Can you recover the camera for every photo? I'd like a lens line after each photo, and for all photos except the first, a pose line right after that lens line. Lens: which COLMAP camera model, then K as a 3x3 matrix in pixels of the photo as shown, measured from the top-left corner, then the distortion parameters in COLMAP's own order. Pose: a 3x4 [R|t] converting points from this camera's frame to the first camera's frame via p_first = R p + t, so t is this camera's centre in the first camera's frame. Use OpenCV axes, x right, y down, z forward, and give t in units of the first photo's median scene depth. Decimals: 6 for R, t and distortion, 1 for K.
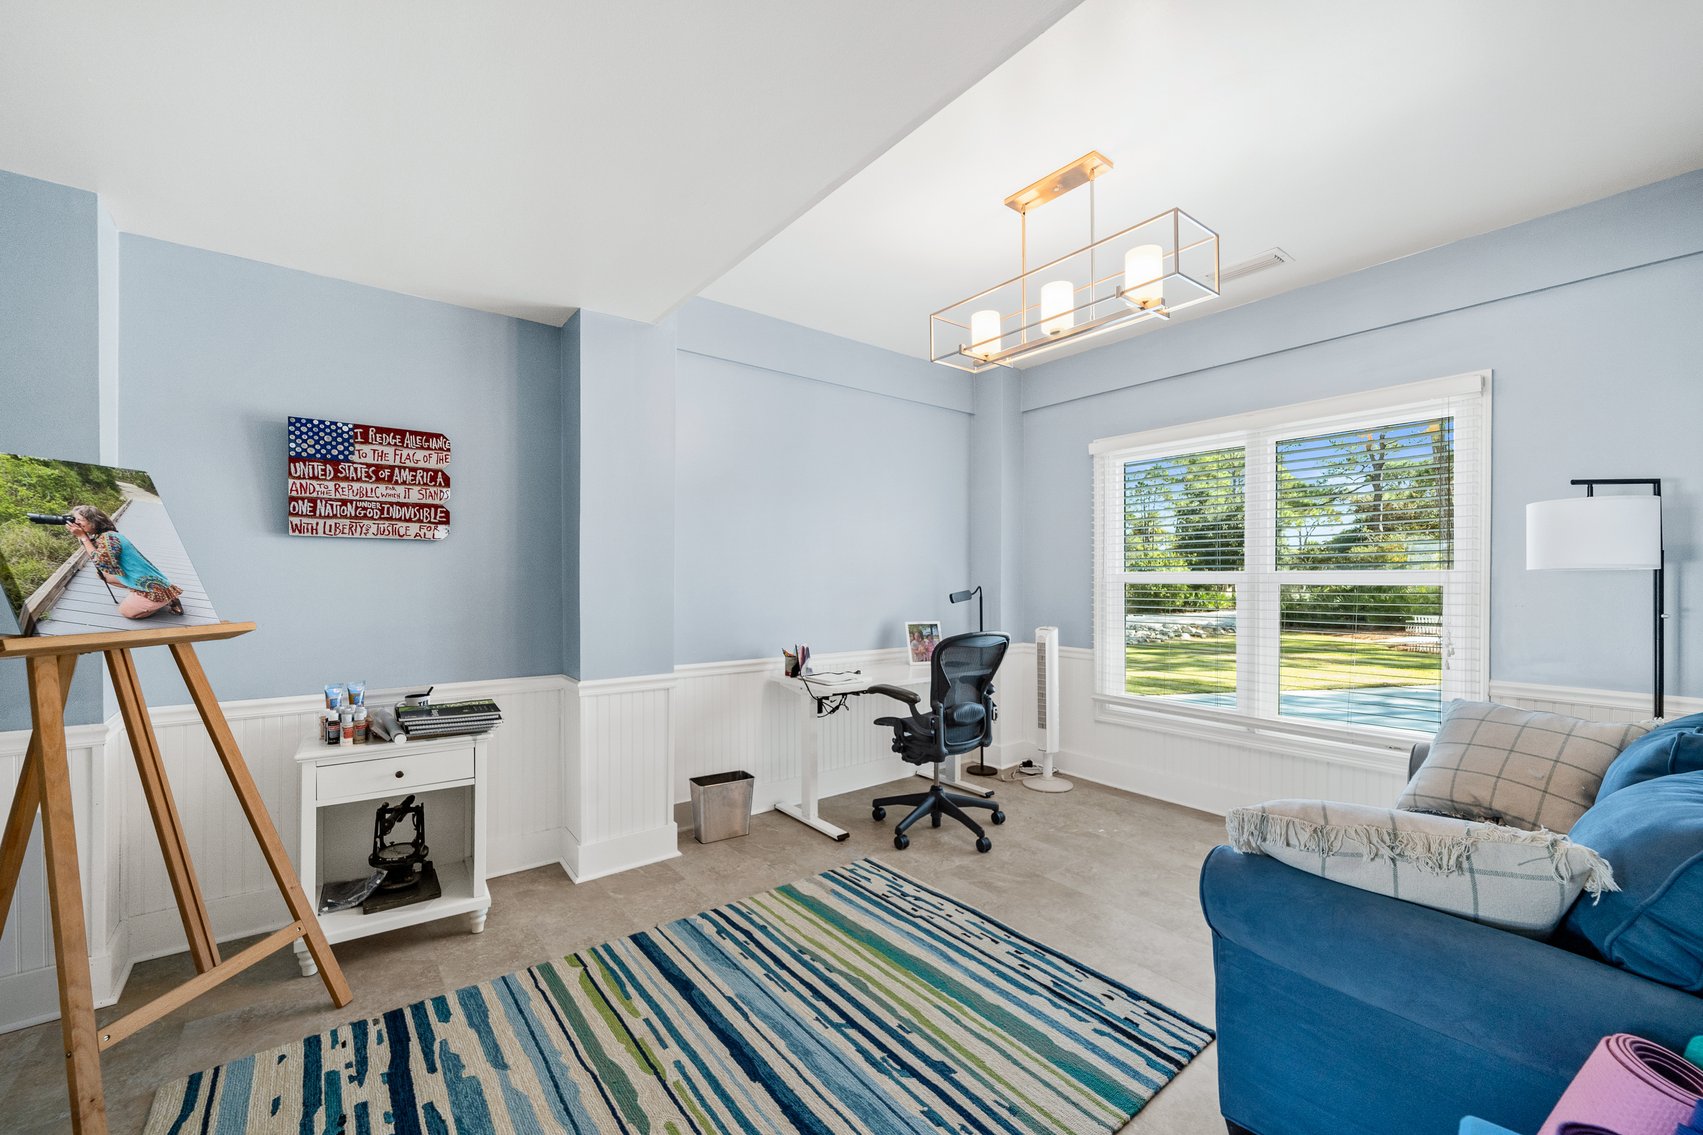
lens RADIAL K [[682.9, 0, 842.4], [0, 682.9, 580.3], [0, 0, 1]] dist [-0.001436, -0.000186]
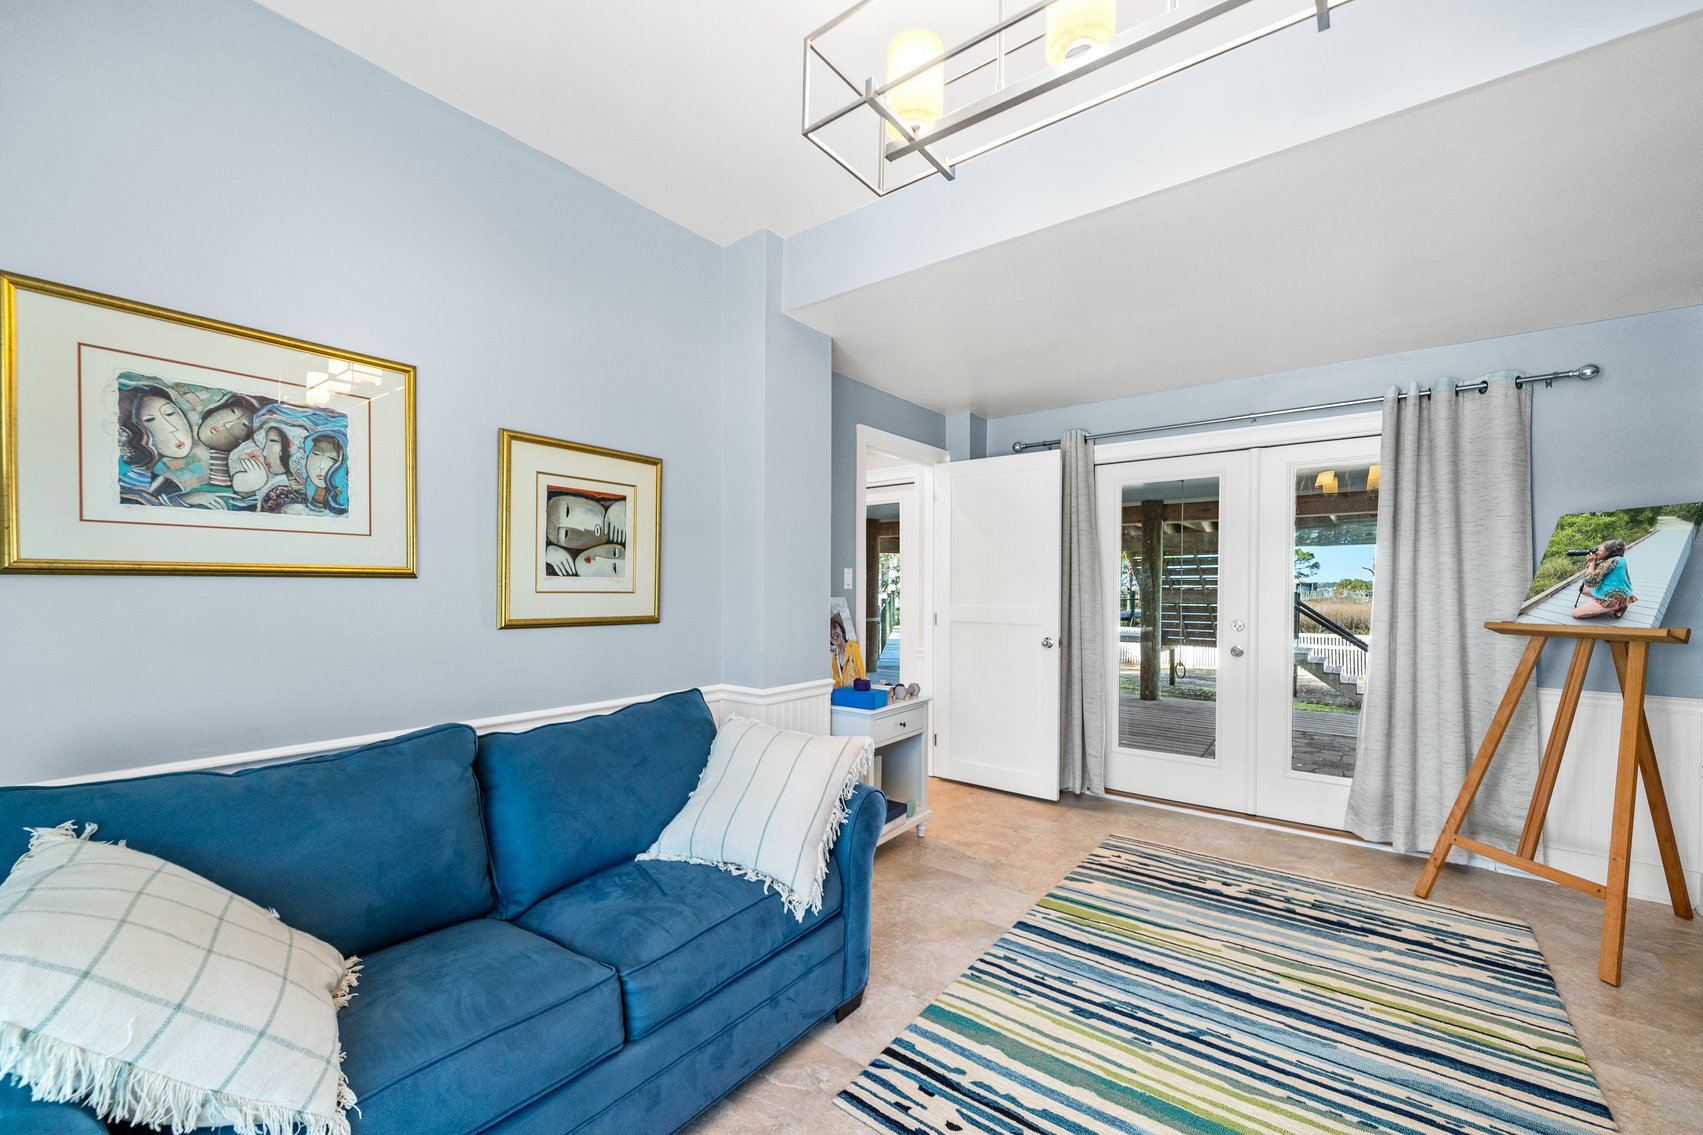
lens RADIAL K [[682.9, 0, 842.4], [0, 682.9, 580.3], [0, 0, 1]] dist [-0.001436, -0.000186]
pose [[-0.968508, -0.006824, -0.248887, 0.776441], [-0.003811, 0.999914, -0.012584, 0.003916], [0.248951, -0.011239, -0.968451, 1.890847]]
